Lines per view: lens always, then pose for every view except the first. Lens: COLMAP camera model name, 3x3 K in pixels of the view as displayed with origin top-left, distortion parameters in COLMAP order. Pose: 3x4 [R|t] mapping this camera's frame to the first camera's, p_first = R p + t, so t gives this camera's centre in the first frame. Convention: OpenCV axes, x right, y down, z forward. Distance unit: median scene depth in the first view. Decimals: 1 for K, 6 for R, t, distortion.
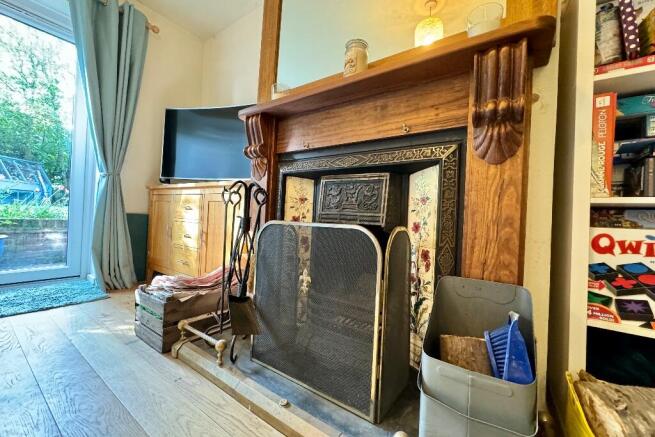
lens RADIAL K [[256.6, 0, 325.1], [0, 256.6, 220.2], [0, 0, 1]] dist [-0.002383, -0.000201]
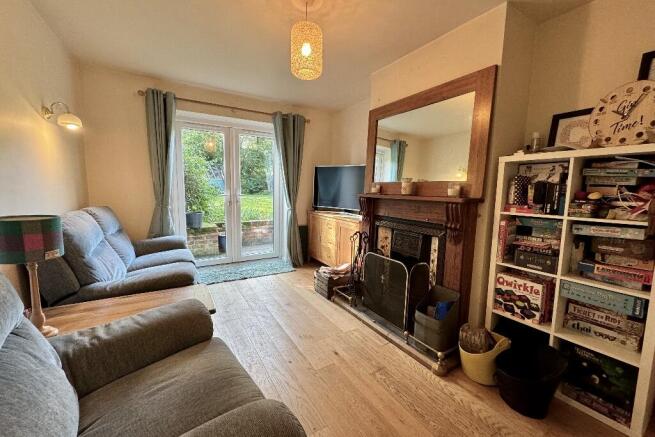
lens RADIAL K [[256.6, 0, 330.9], [0, 256.6, 217.0], [0, 0, 1]] dist [-0.002383, -0.000201]
pose [[0.919421, 0.021363, -0.392693, 0.352842], [0.015398, 0.995802, 0.090224, -0.496723], [0.392972, -0.089001, 0.915233, -1.196302]]
